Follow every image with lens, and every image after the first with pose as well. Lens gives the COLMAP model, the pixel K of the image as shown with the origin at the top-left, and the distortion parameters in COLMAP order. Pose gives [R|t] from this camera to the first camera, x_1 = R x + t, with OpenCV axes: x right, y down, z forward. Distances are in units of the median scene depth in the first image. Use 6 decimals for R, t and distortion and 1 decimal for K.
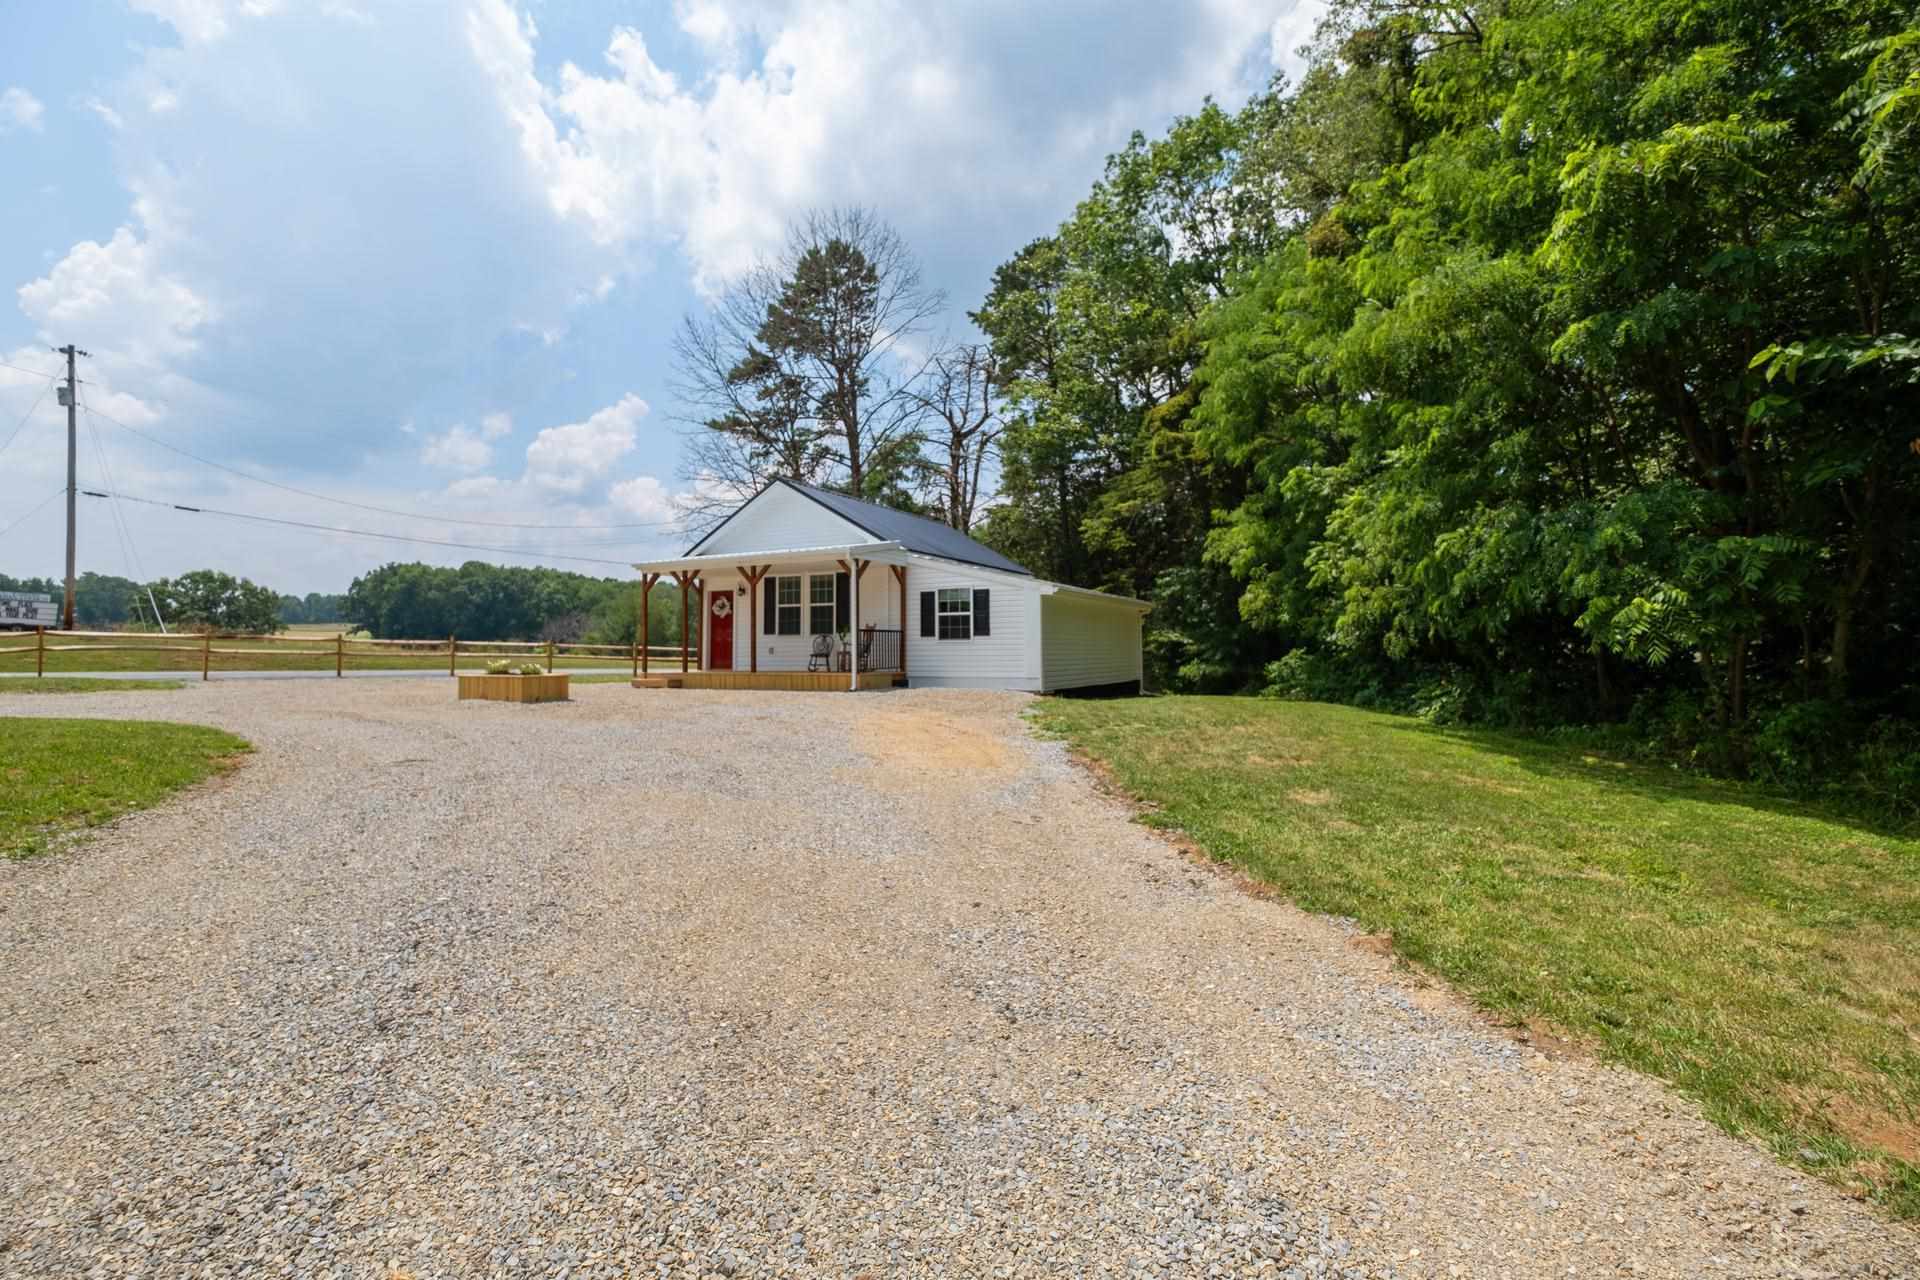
lens RADIAL K [[846.6, 0, 960.0], [0, 846.6, 640.0], [0, 0, 1]] dist [-0.002868, -0.000279]
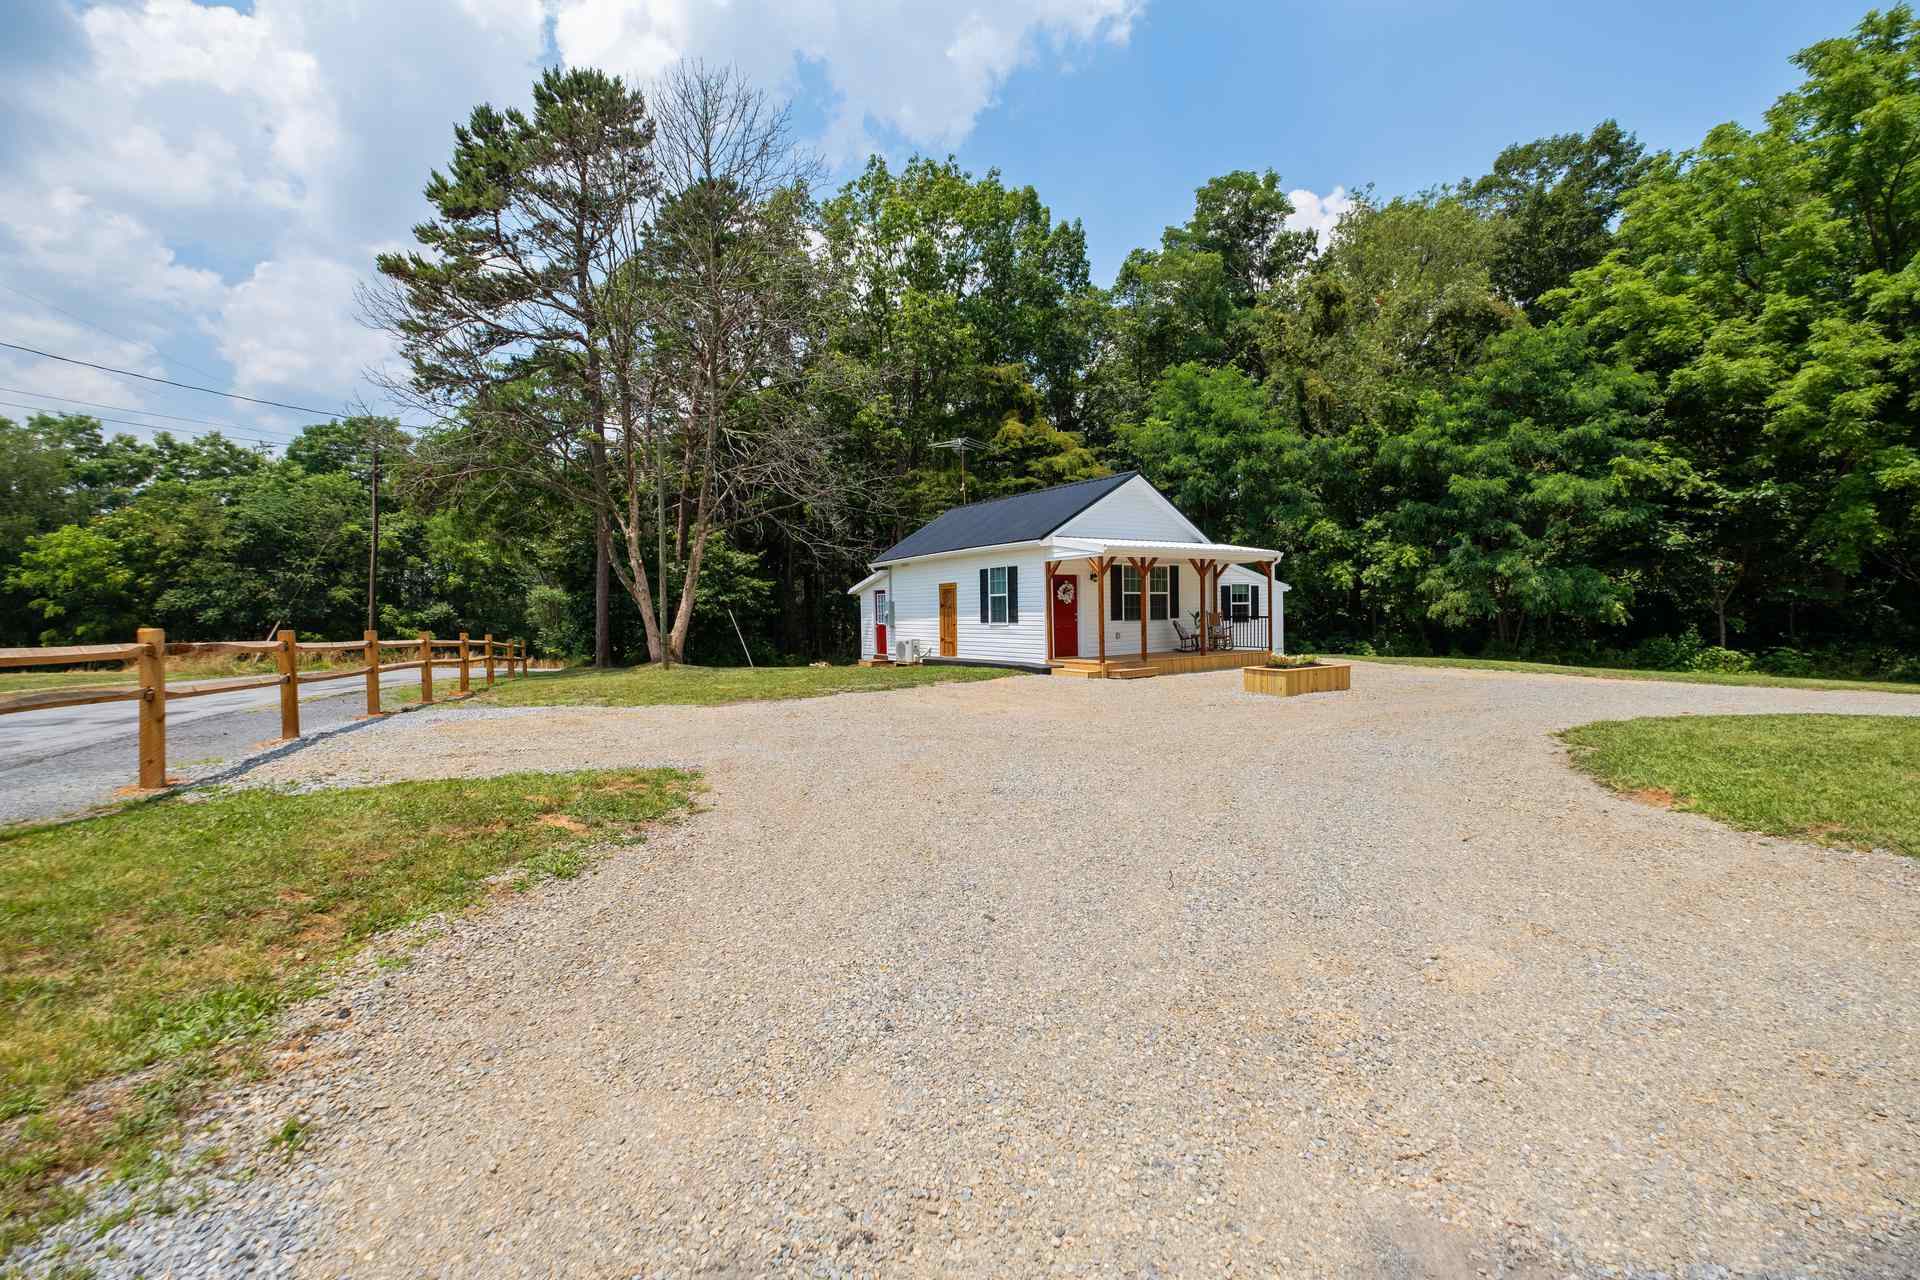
lens RADIAL K [[846.6, 0, 960.0], [0, 846.6, 640.0], [0, 0, 1]] dist [-0.002868, -0.000279]
pose [[0.465729, -0.036409, 0.884178, -1.176888], [0.000828, 0.999171, 0.040708, -0.023751], [-0.884927, -0.018226, 0.465373, 0.658179]]
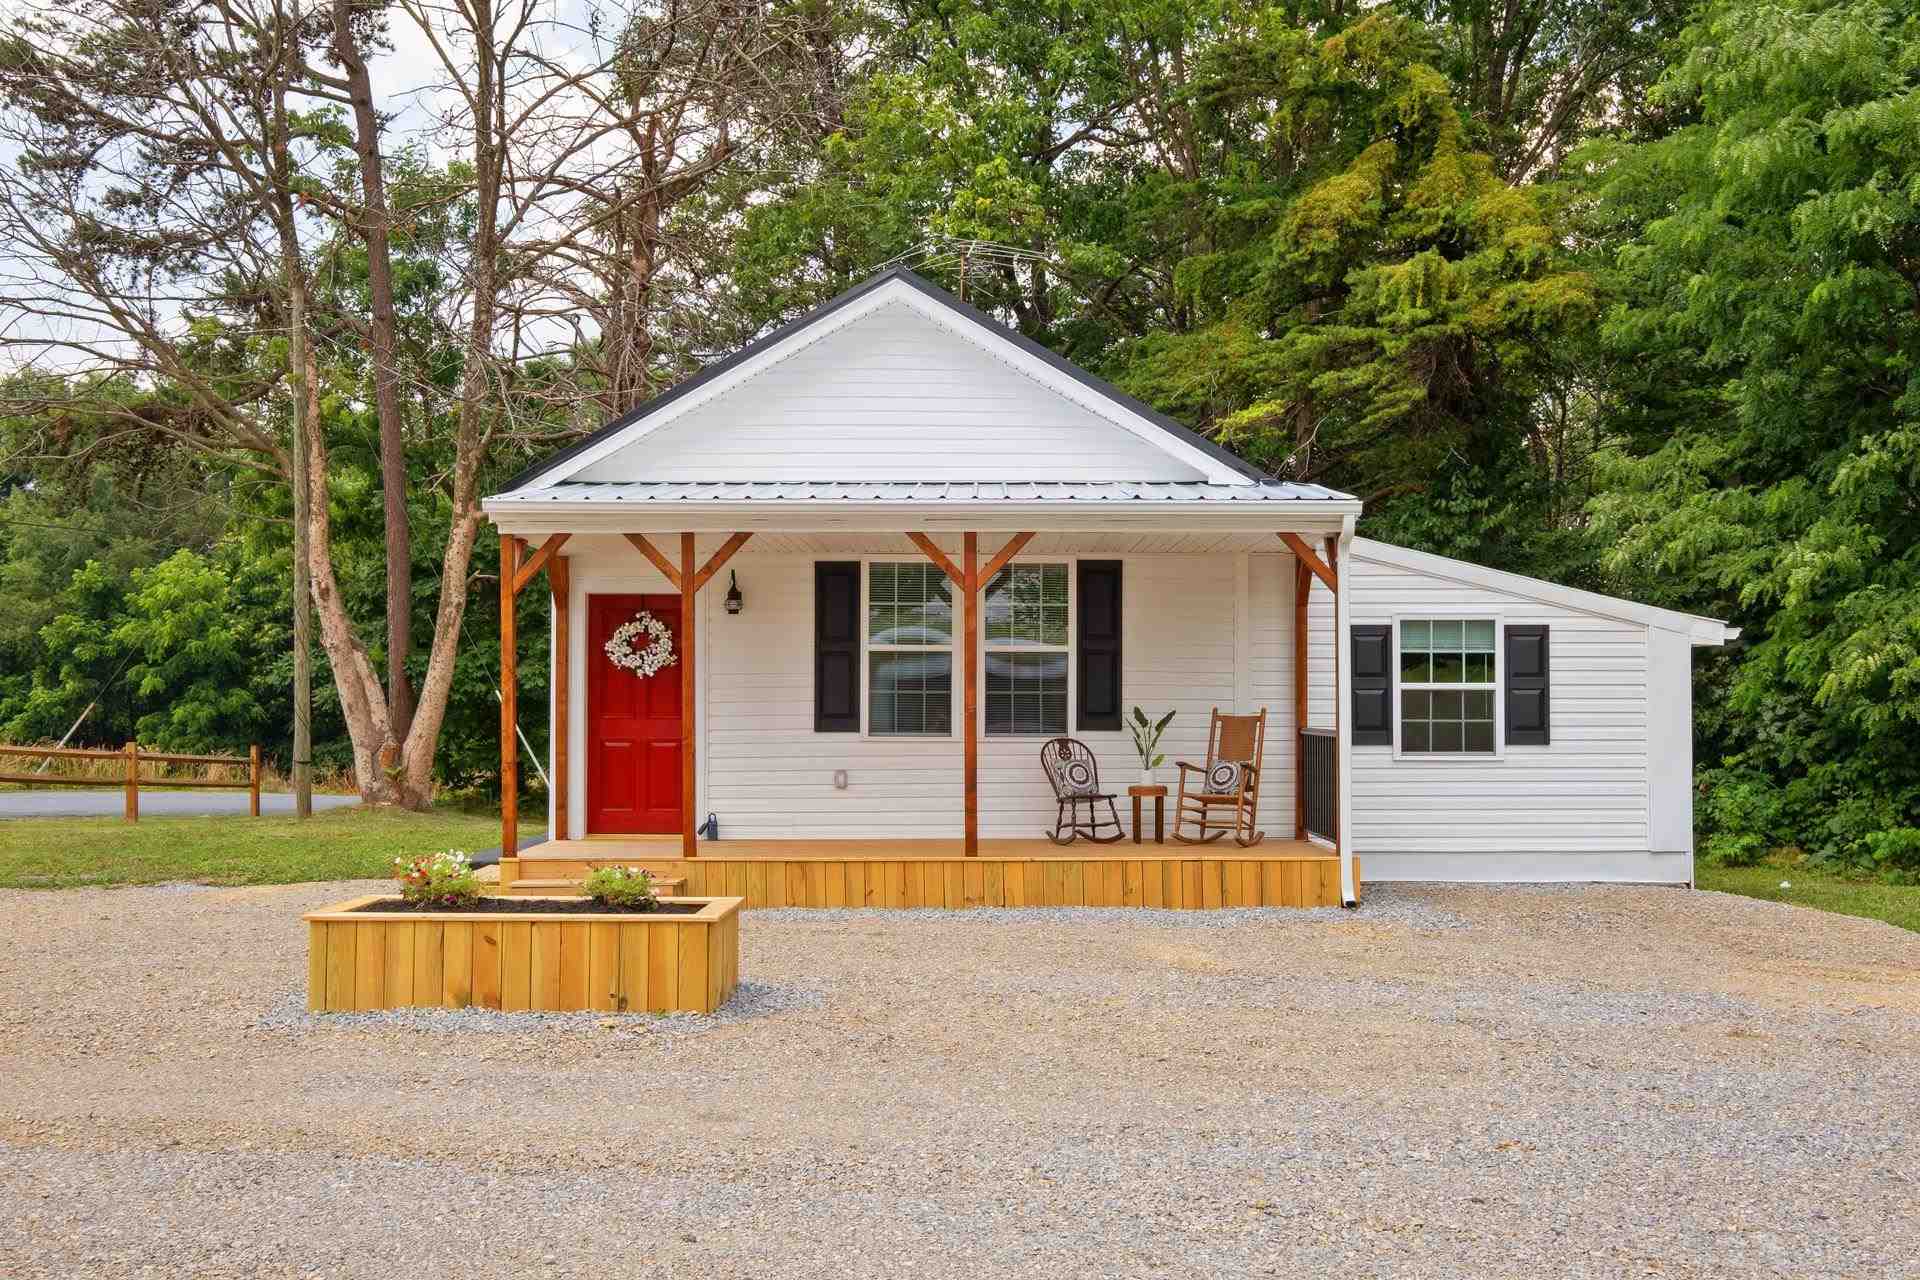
lens RADIAL K [[1893.8, 0, 967.4], [0, 1893.8, 692.7], [0, 0, 1]] dist [0.002231, 0.002995]
pose [[0.883626, 0.008227, 0.468121, -0.508613], [-0.011089, 0.999933, 0.003357, -0.024191], [-0.468062, -0.008158, 0.883658, 0.296611]]
